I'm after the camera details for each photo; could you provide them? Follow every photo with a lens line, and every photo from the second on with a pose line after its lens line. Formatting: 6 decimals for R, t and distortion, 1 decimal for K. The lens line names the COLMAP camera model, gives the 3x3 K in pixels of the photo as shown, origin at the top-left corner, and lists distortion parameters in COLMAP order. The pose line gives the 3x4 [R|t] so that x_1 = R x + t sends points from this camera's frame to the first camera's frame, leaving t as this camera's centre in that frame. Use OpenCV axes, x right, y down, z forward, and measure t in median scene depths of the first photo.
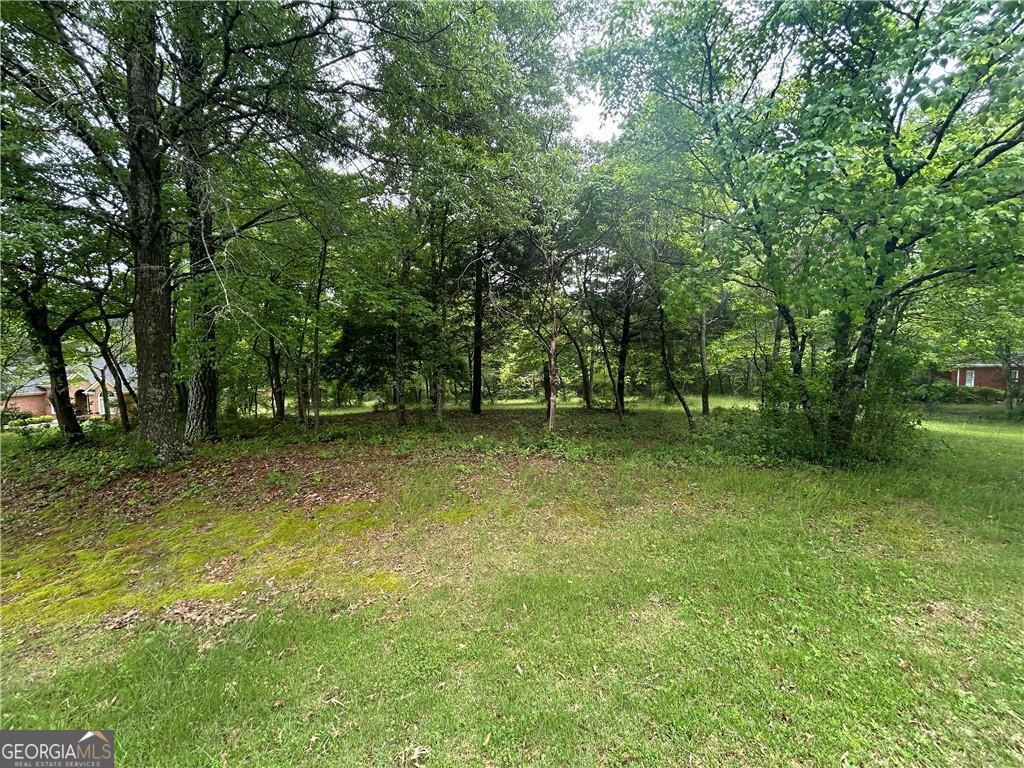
lens RADIAL K [[415.0, 0, 512.5], [0, 415.0, 382.5], [0, 0, 1]] dist [0.001970, 0.000454]
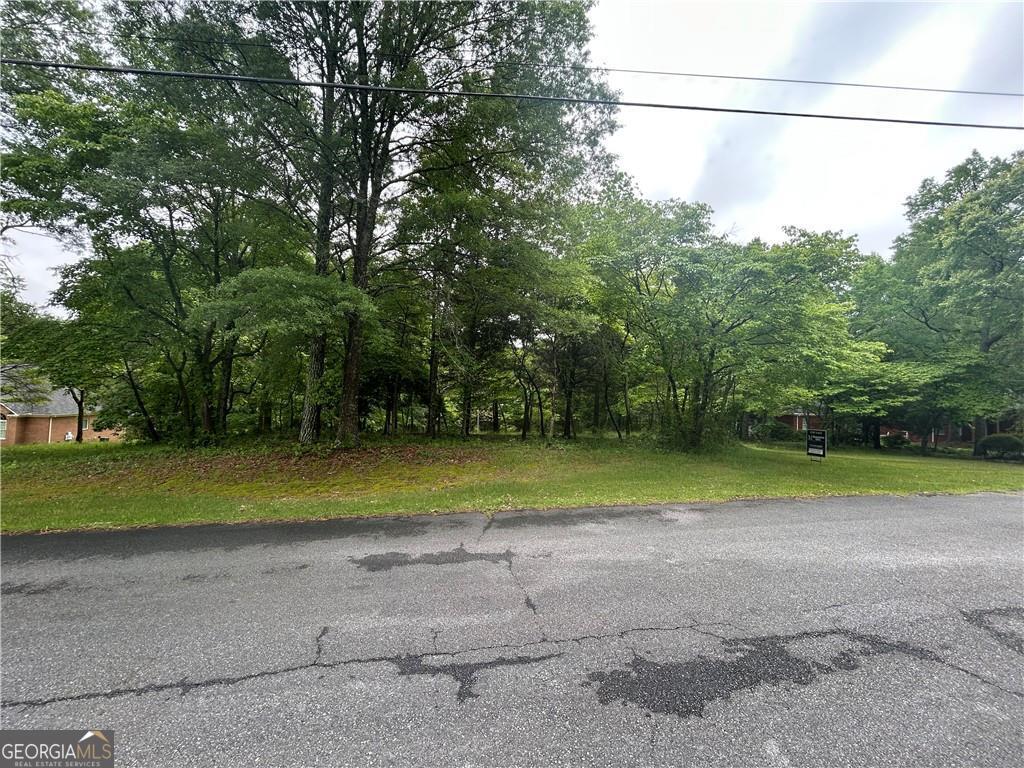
lens RADIAL K [[415.0, 0, 512.5], [0, 415.0, 382.5], [0, 0, 1]] dist [0.001970, 0.000454]
pose [[0.980494, 0.047574, 0.190706, -0.189937], [-0.029530, 0.994908, -0.096365, 0.026570], [-0.194320, 0.088853, 0.976906, -0.322049]]
